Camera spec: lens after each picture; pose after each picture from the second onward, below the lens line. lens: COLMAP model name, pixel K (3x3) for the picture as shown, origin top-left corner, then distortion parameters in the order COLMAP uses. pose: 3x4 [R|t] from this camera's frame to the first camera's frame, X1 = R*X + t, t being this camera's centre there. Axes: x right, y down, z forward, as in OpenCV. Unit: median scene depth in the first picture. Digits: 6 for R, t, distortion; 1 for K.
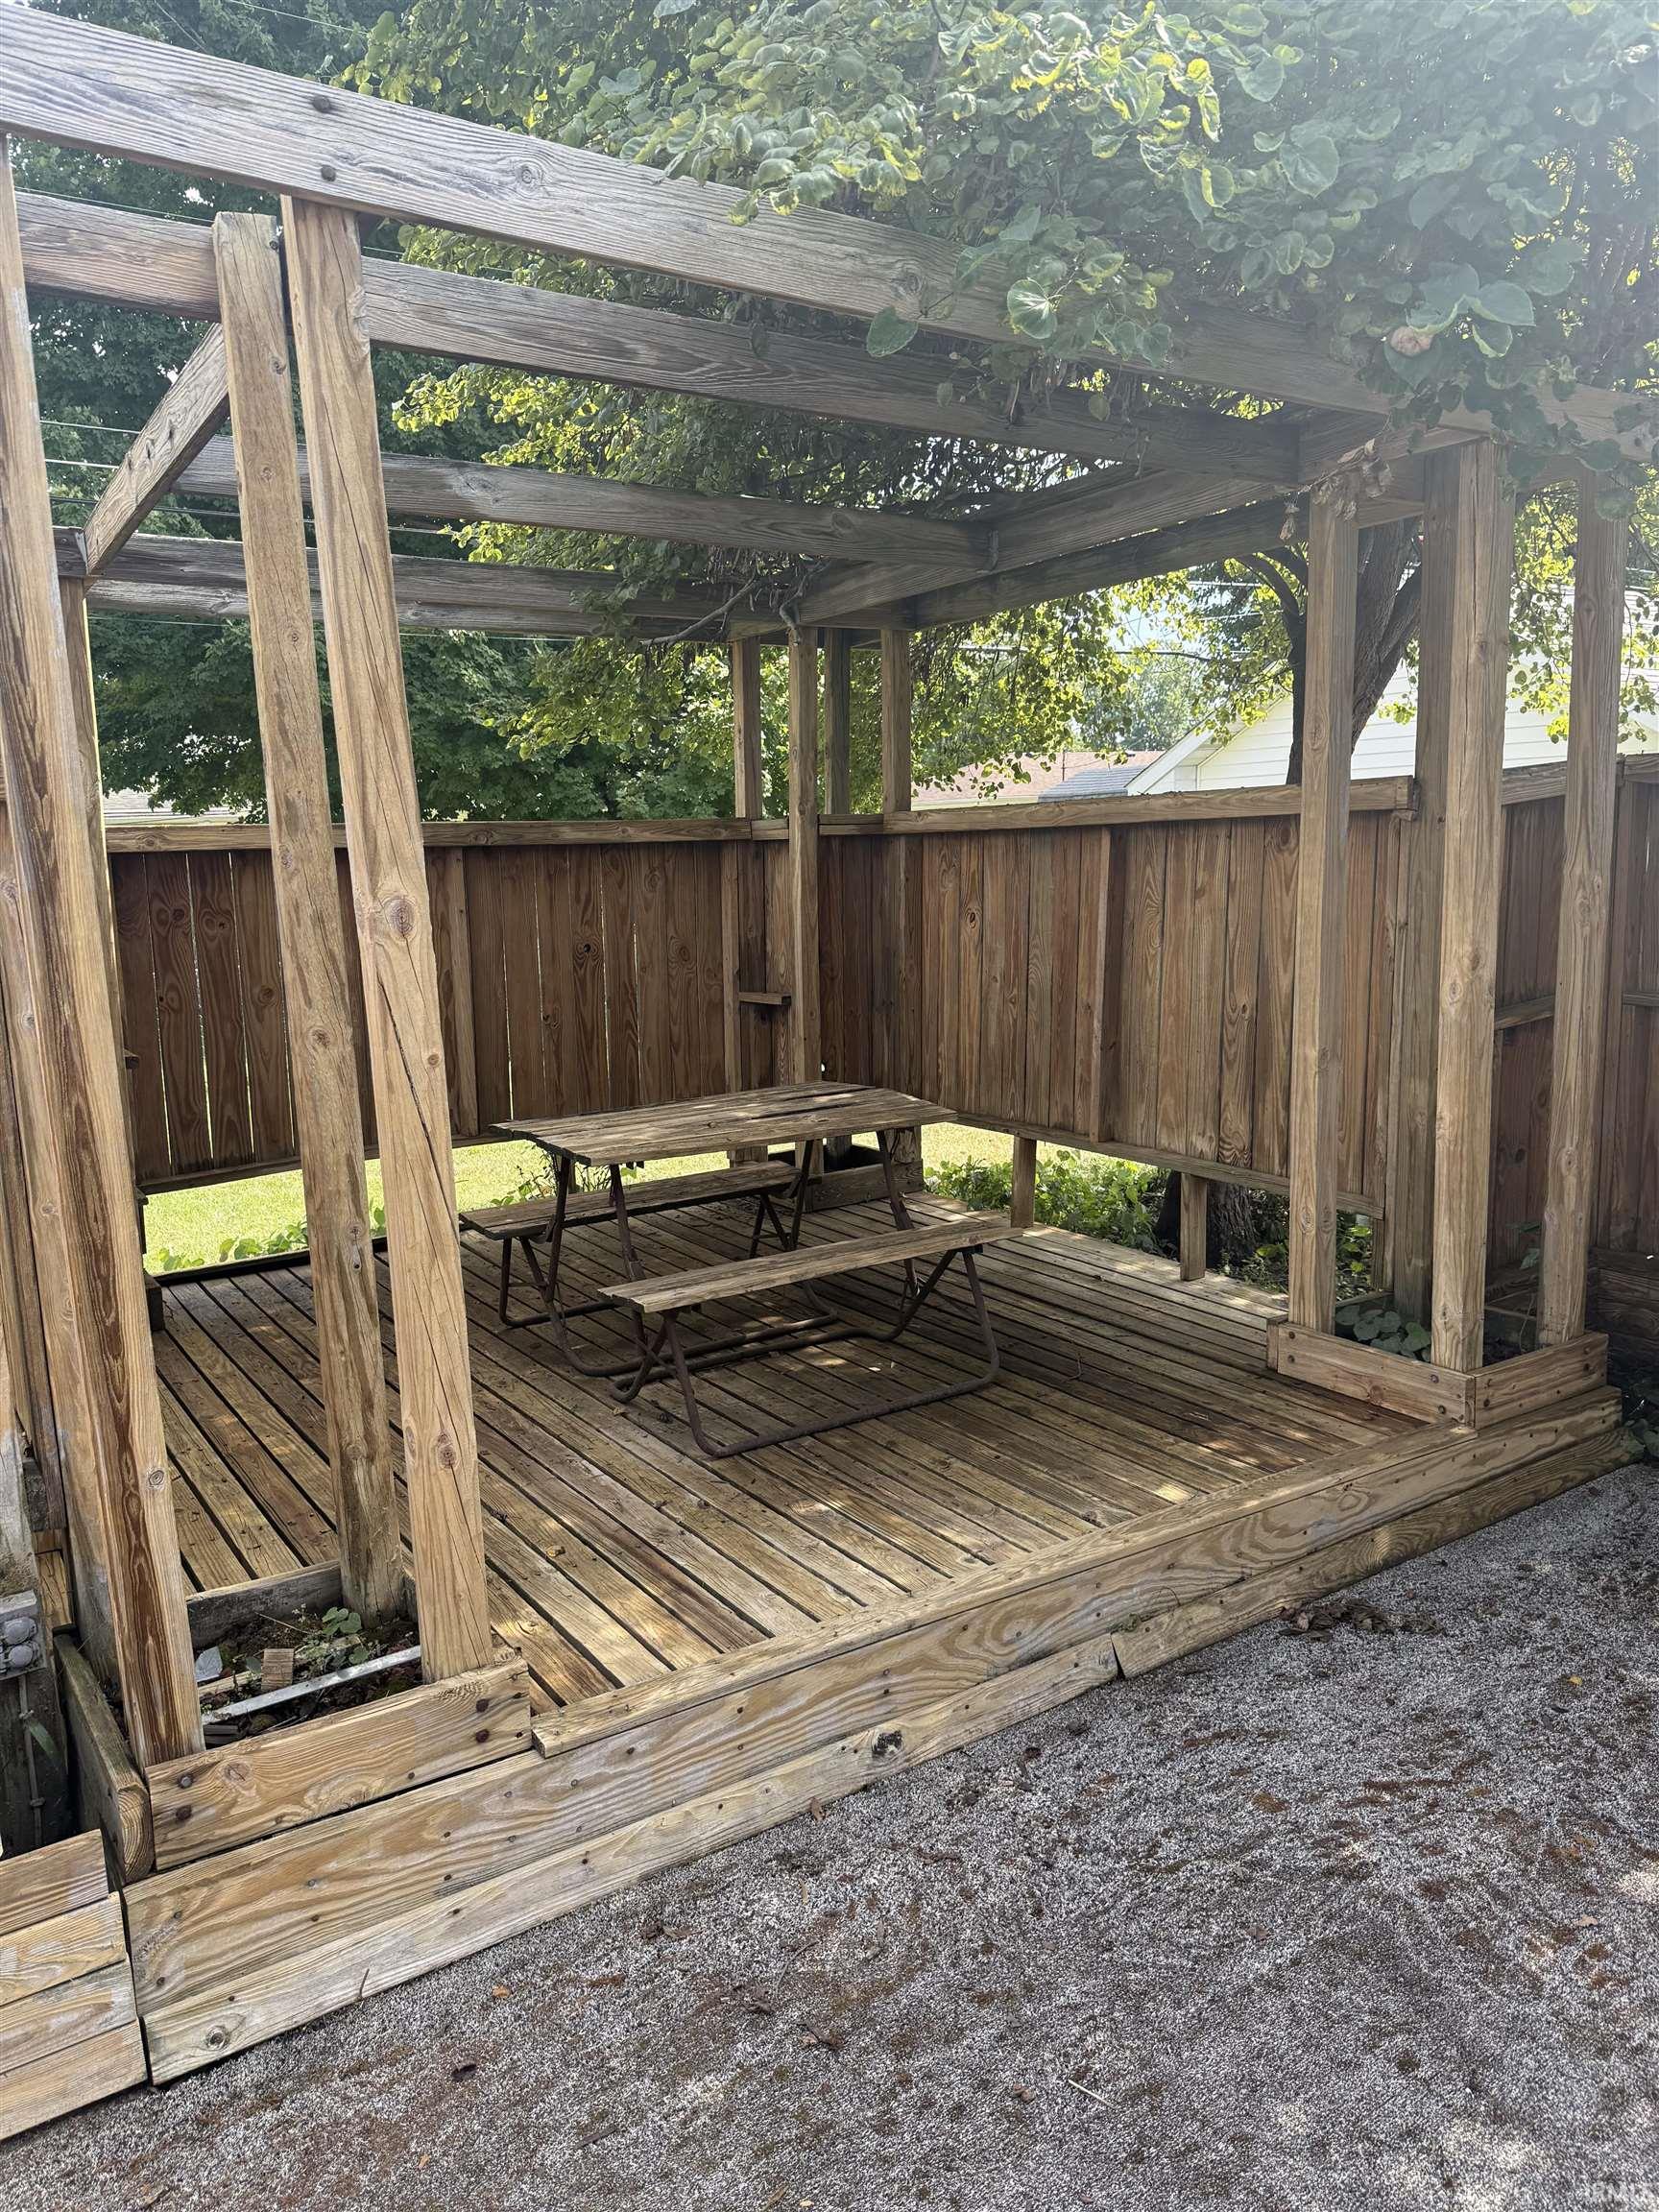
lens RADIAL K [[1540.2, 0, 821.3], [0, 1540.2, 1109.5], [0, 0, 1]] dist [0.048064, -0.061472]
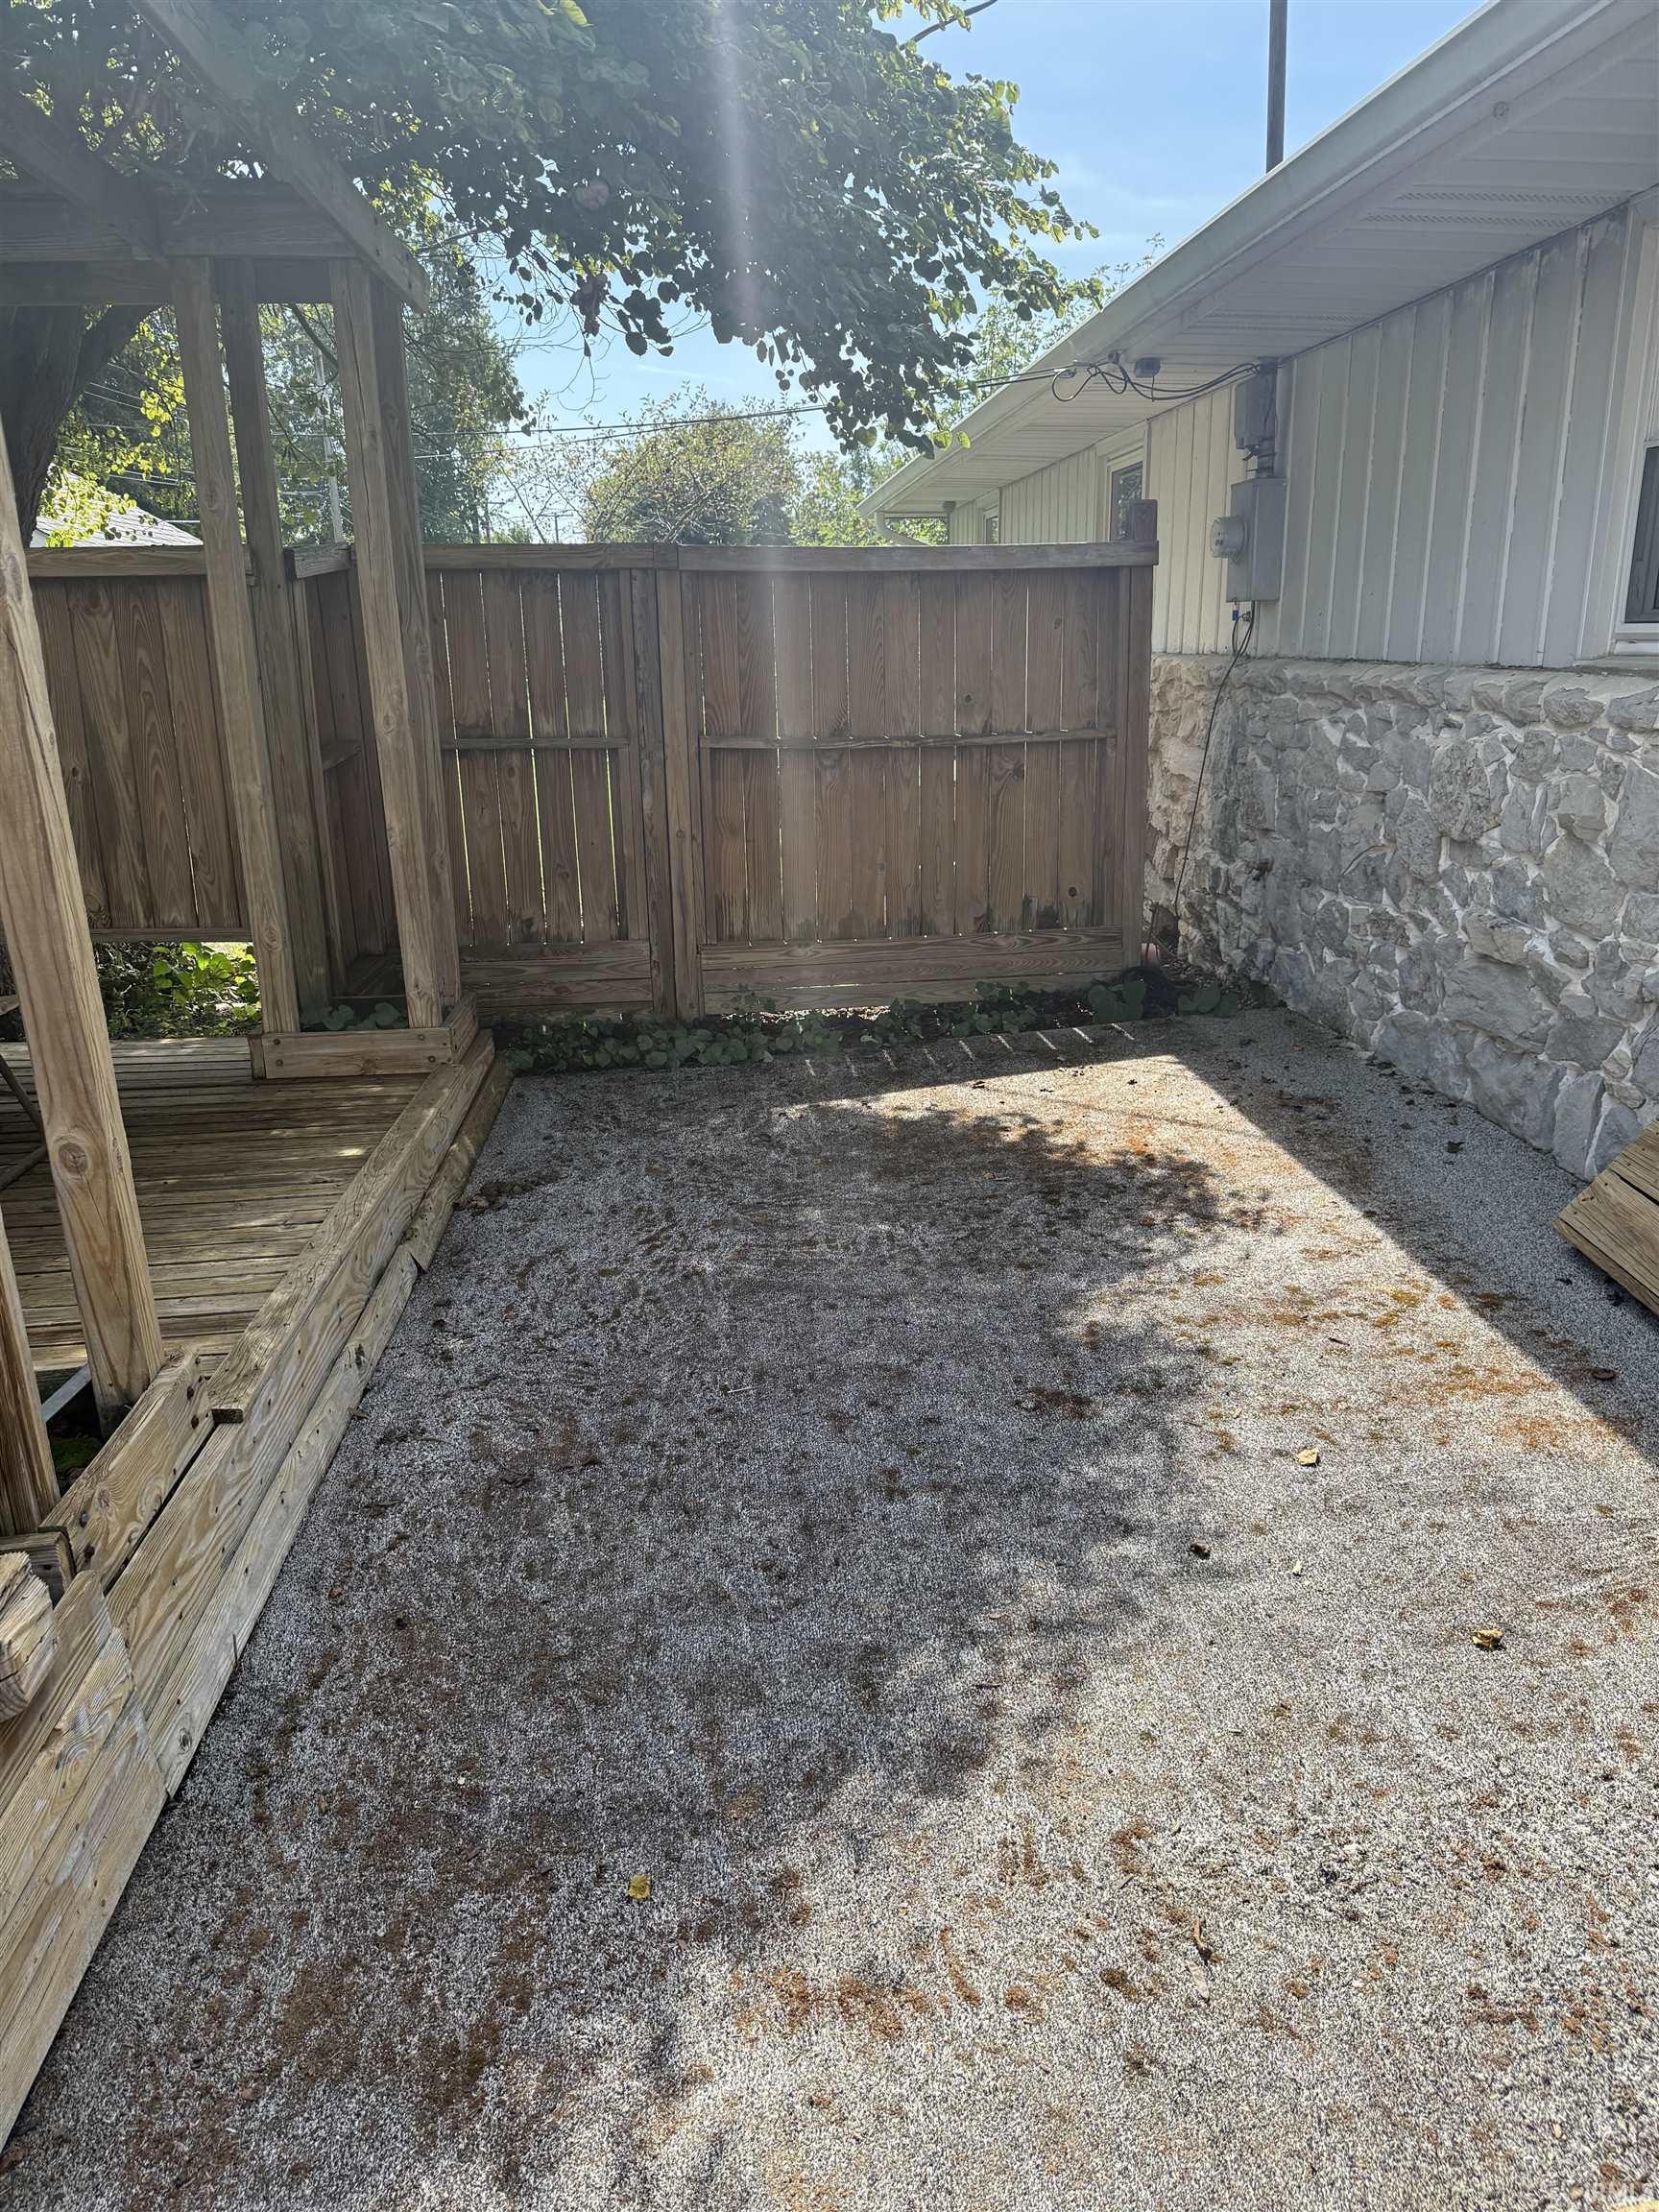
lens RADIAL K [[1540.2, 0, 821.3], [0, 1540.2, 1109.5], [0, 0, 1]] dist [0.048064, -0.061472]
pose [[0.477391, -0.224666, 0.849484, -0.542941], [0.143899, 0.973698, 0.176650, 0.054888], [-0.866828, 0.037909, 0.497164, 0.085661]]
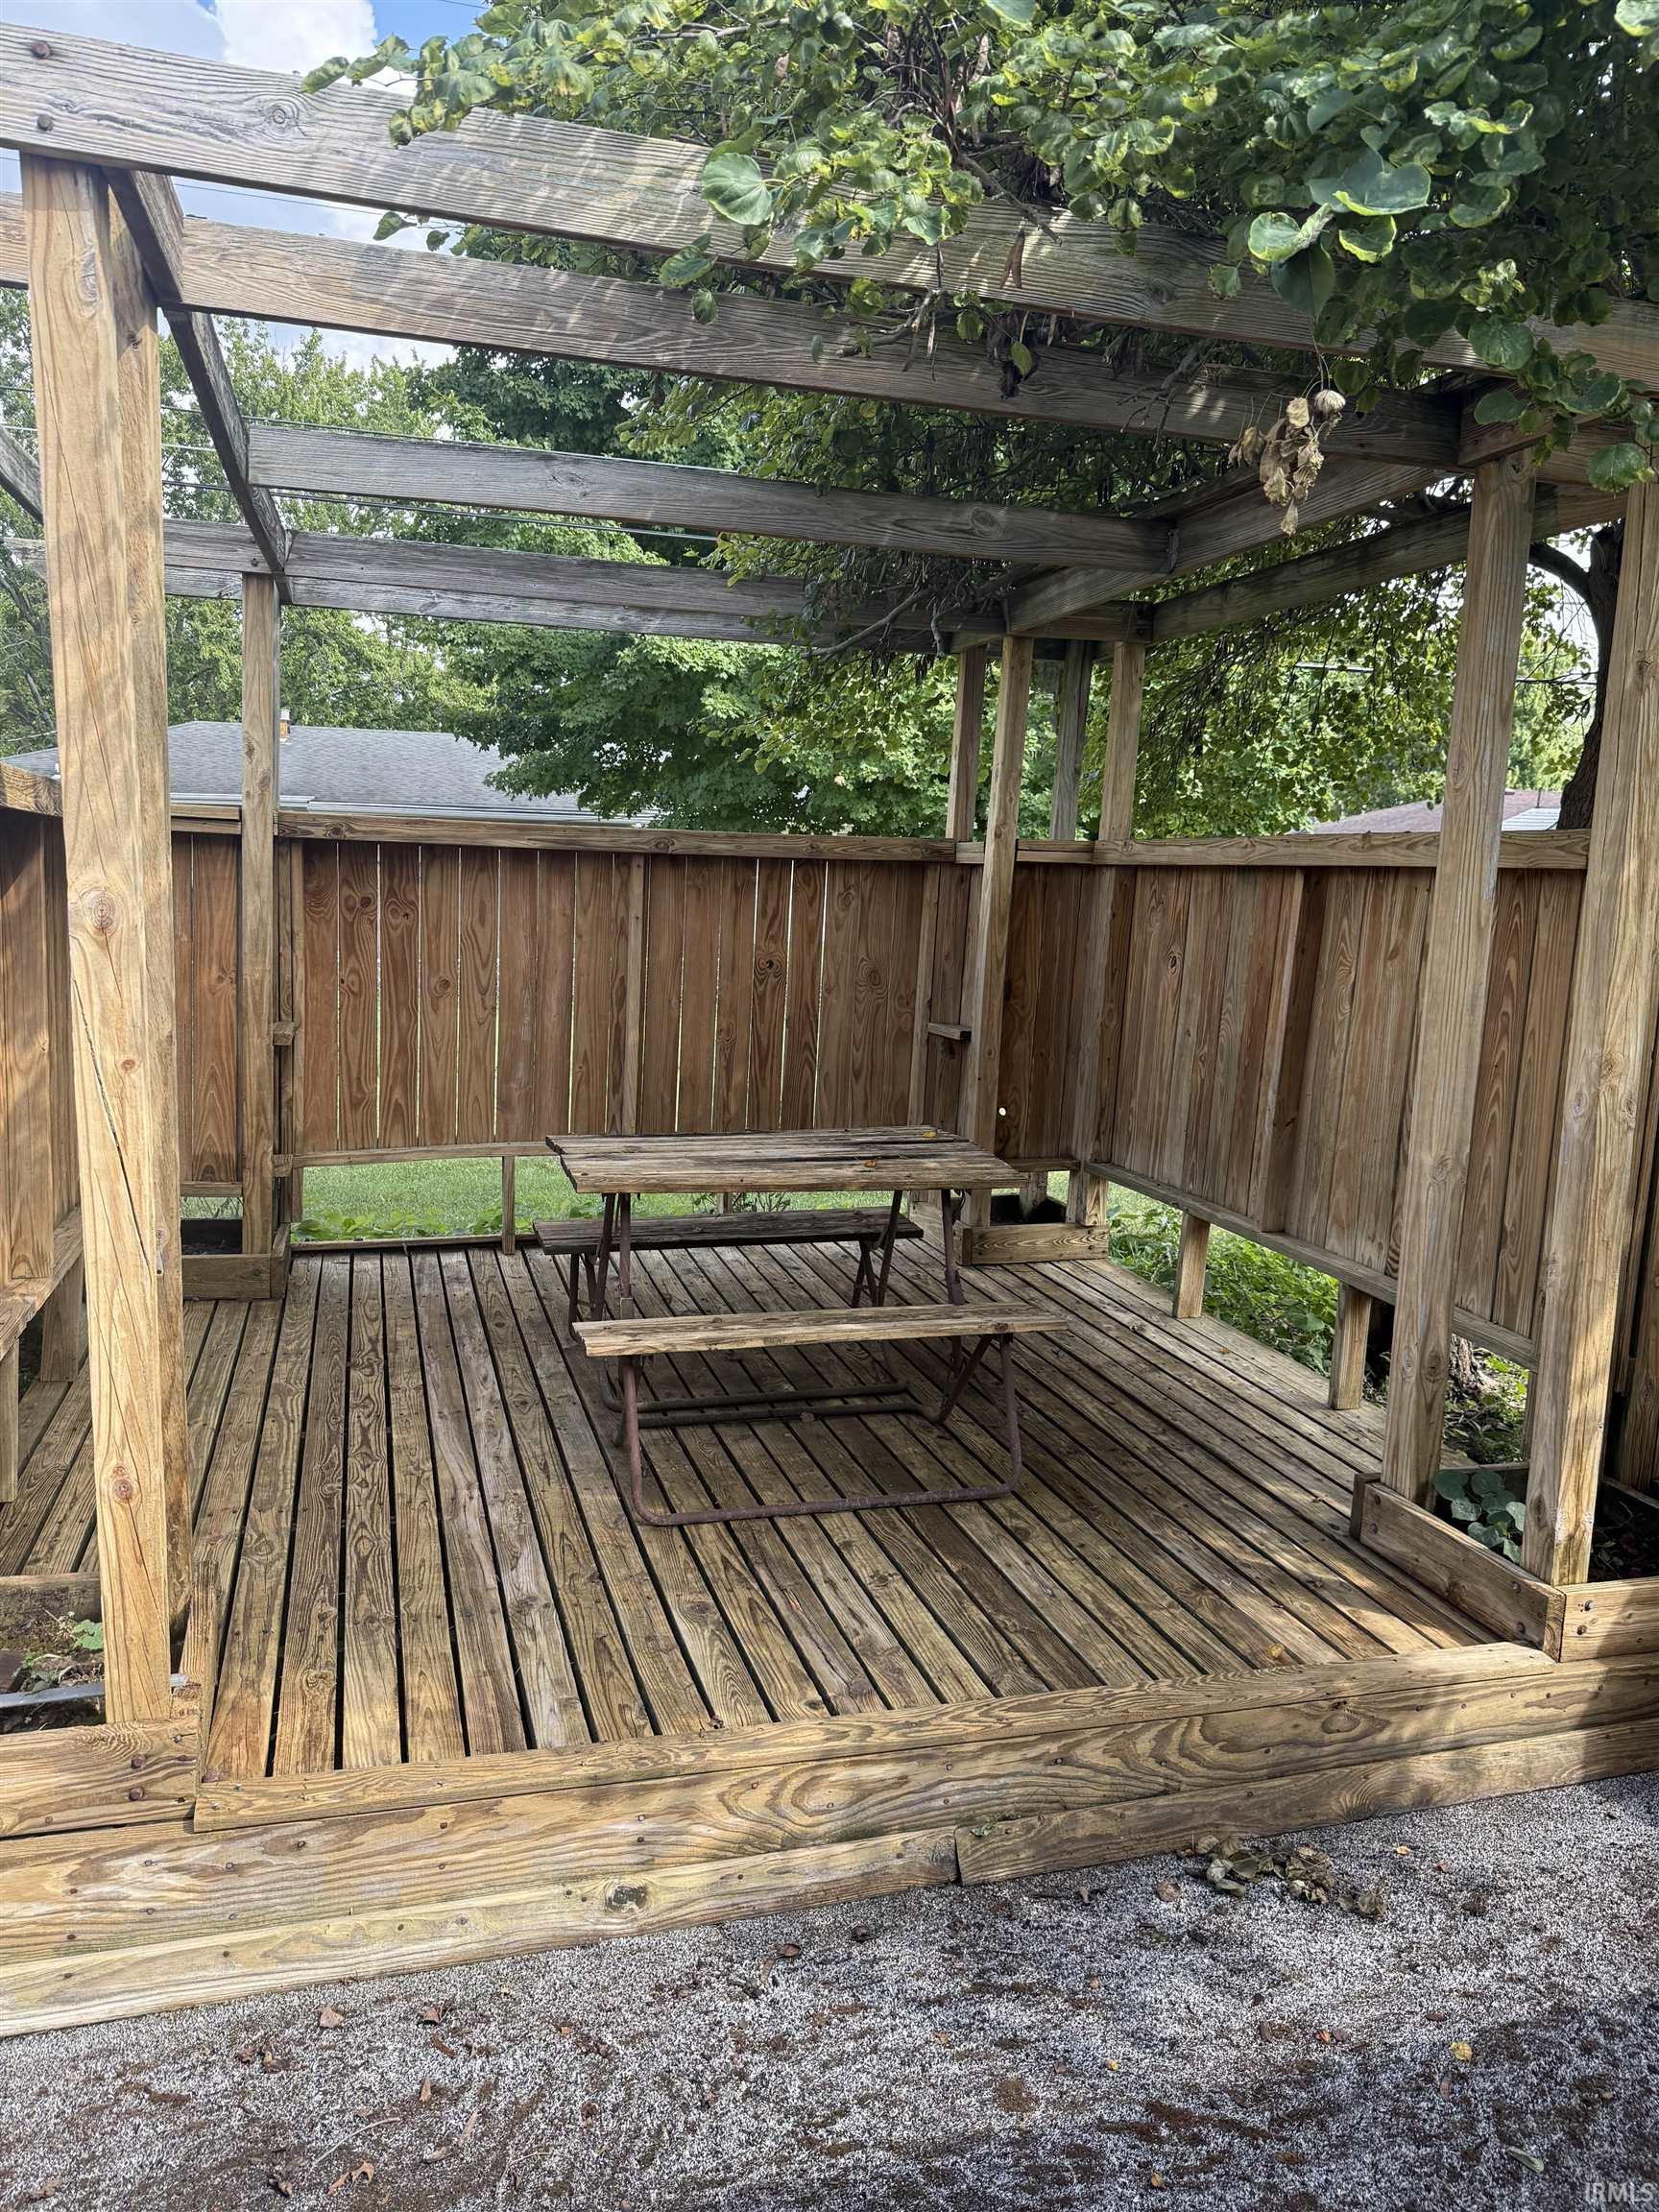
lens RADIAL K [[1547.0, 0, 827.6], [0, 1547.0, 1101.4], [0, 0, 1]] dist [0.012358, -0.009963]
pose [[0.954196, 0.101438, -0.281461, 0.254127], [-0.106479, 0.994311, -0.002634, -0.032071], [0.279593, 0.032483, 0.959569, 0.134683]]
